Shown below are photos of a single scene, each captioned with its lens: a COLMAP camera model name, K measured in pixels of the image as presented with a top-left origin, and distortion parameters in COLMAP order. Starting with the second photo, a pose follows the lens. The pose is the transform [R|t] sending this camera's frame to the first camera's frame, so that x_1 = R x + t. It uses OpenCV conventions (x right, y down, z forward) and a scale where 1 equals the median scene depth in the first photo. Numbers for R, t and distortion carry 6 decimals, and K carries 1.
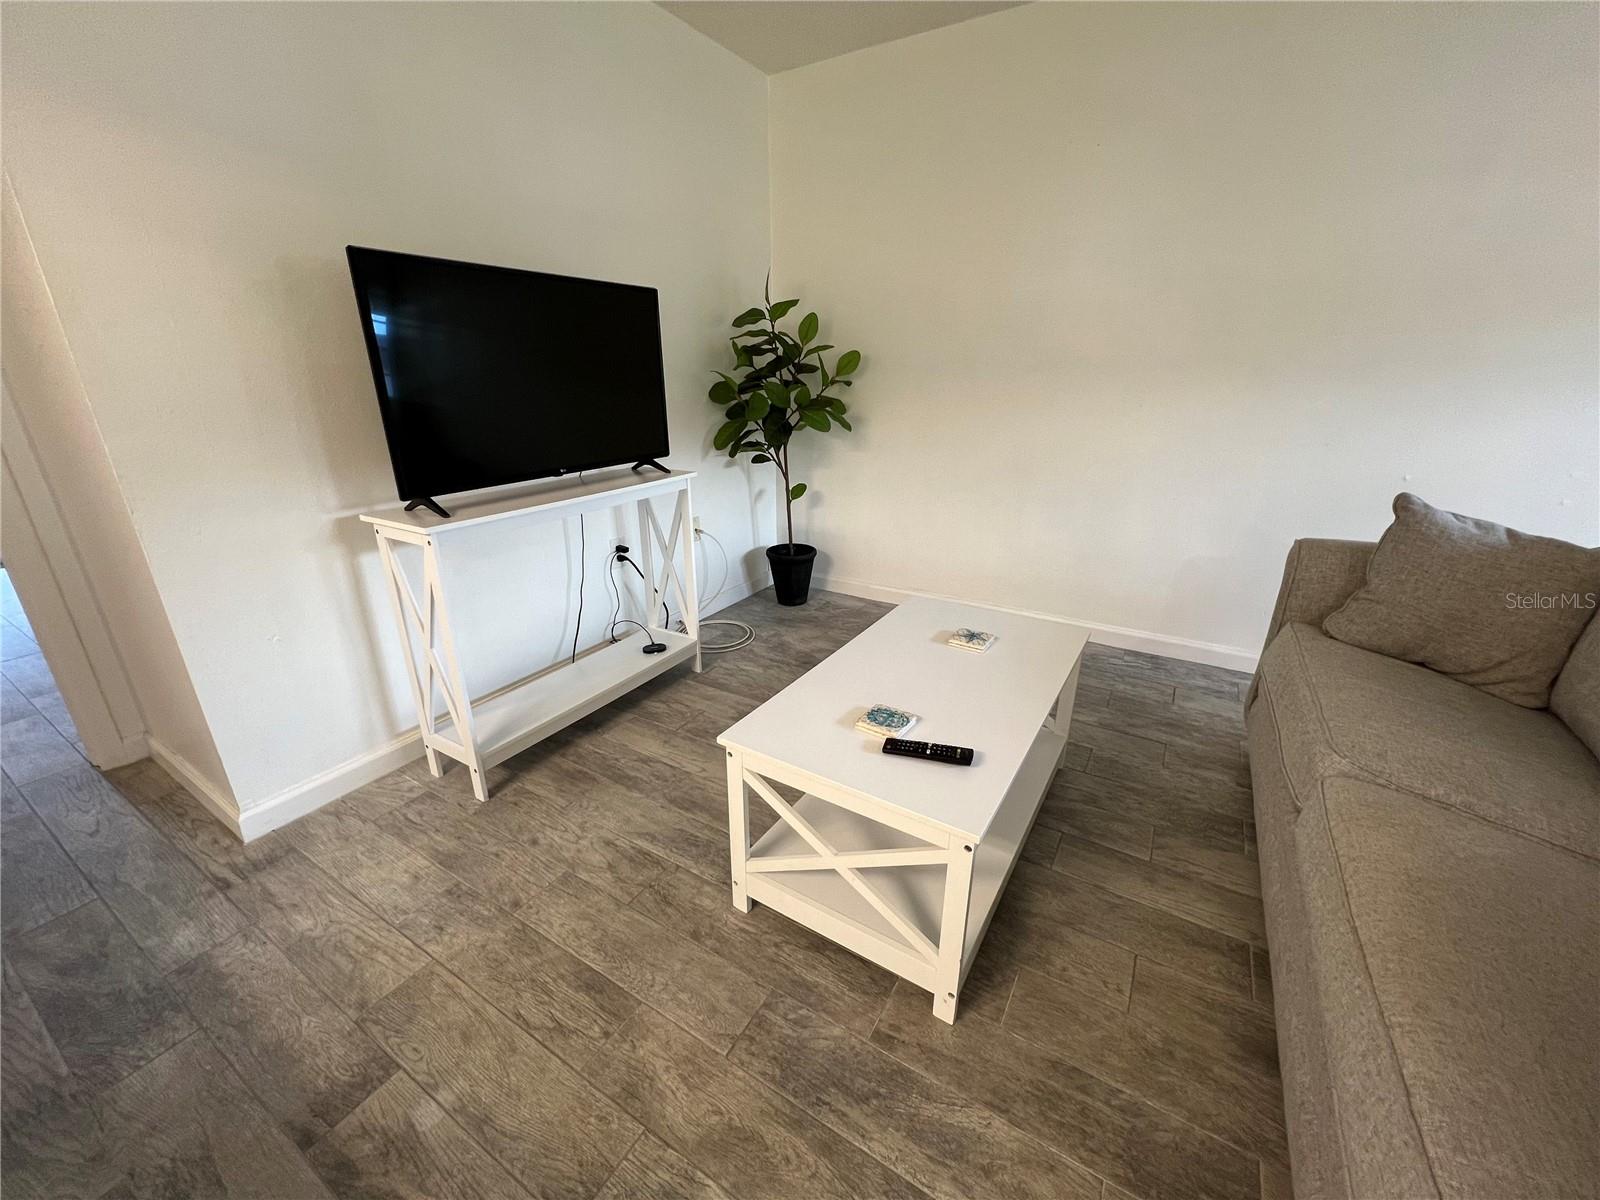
lens RADIAL K [[642.2, 0, 800.0], [0, 642.2, 600.0], [0, 0, 1]] dist [-0.001279, -0.000557]
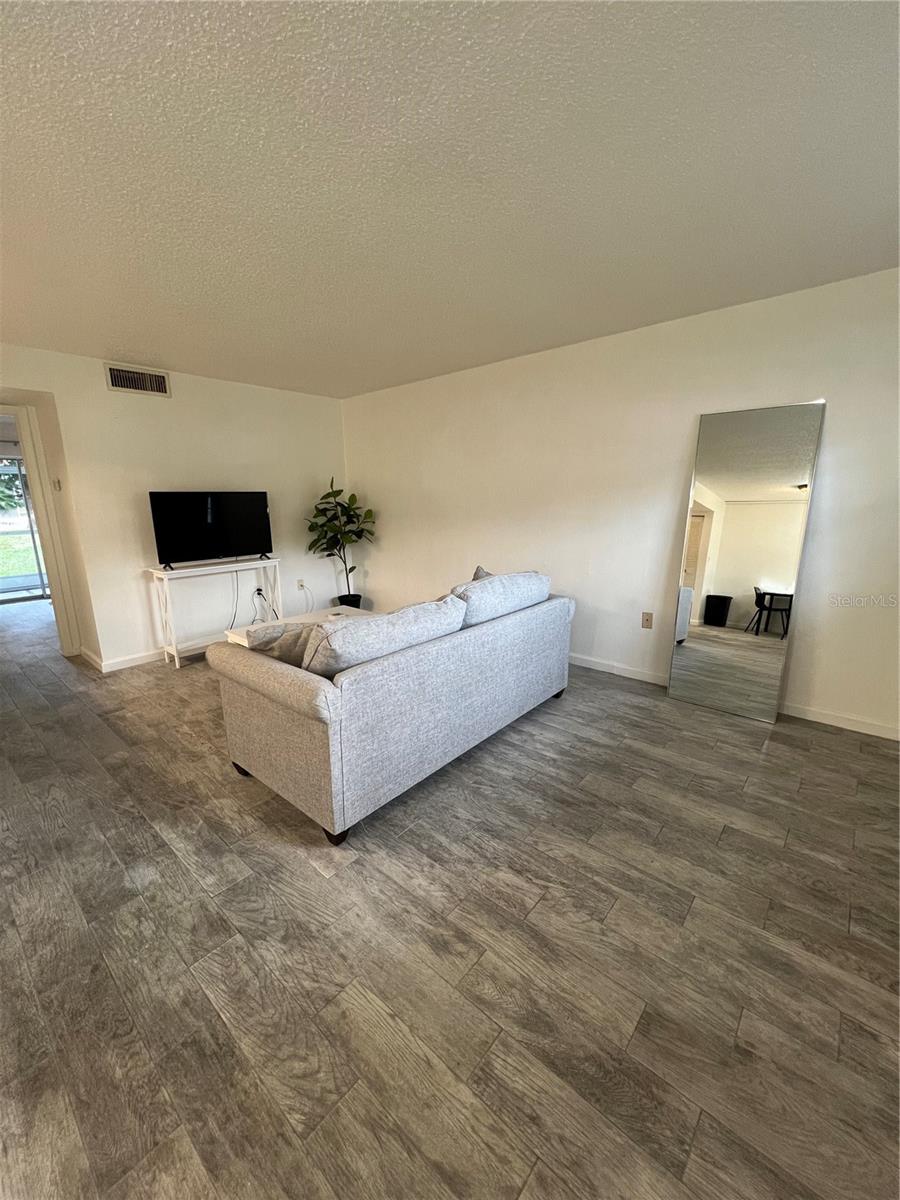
lens RADIAL K [[477.9, 0, 450.0], [0, 477.9, 600.0], [0, 0, 1]] dist [-0.001268, 0.000027]
pose [[0.987238, 0.022096, -0.157709, 1.077024], [-0.043179, 0.990371, -0.131536, 0.247116], [0.153284, 0.136667, 0.978686, -0.985589]]
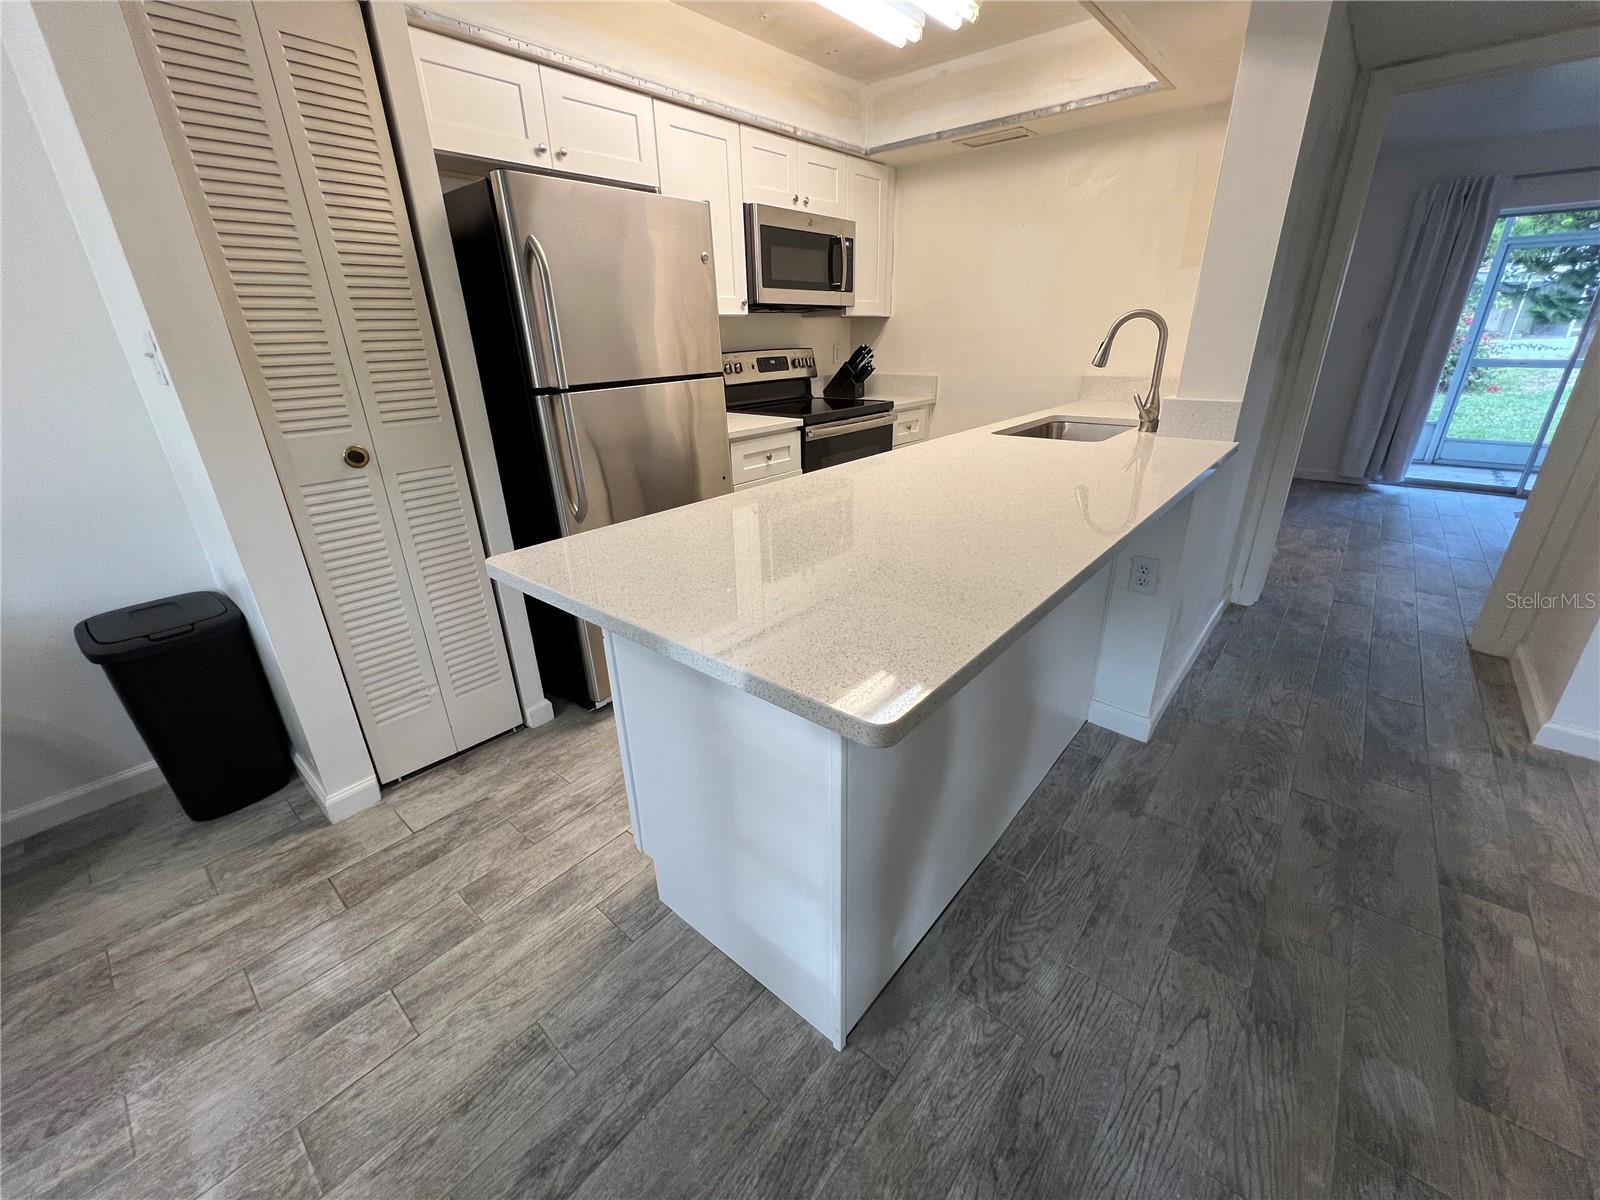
lens RADIAL K [[642.2, 0, 800.0], [0, 642.2, 600.0], [0, 0, 1]] dist [-0.001279, -0.000557]
pose [[-0.152125, 0.388447, -0.908827, 0.335314], [-0.321623, 0.850026, 0.417150, 0.080482], [0.934568, 0.355759, -0.004376, -0.379689]]
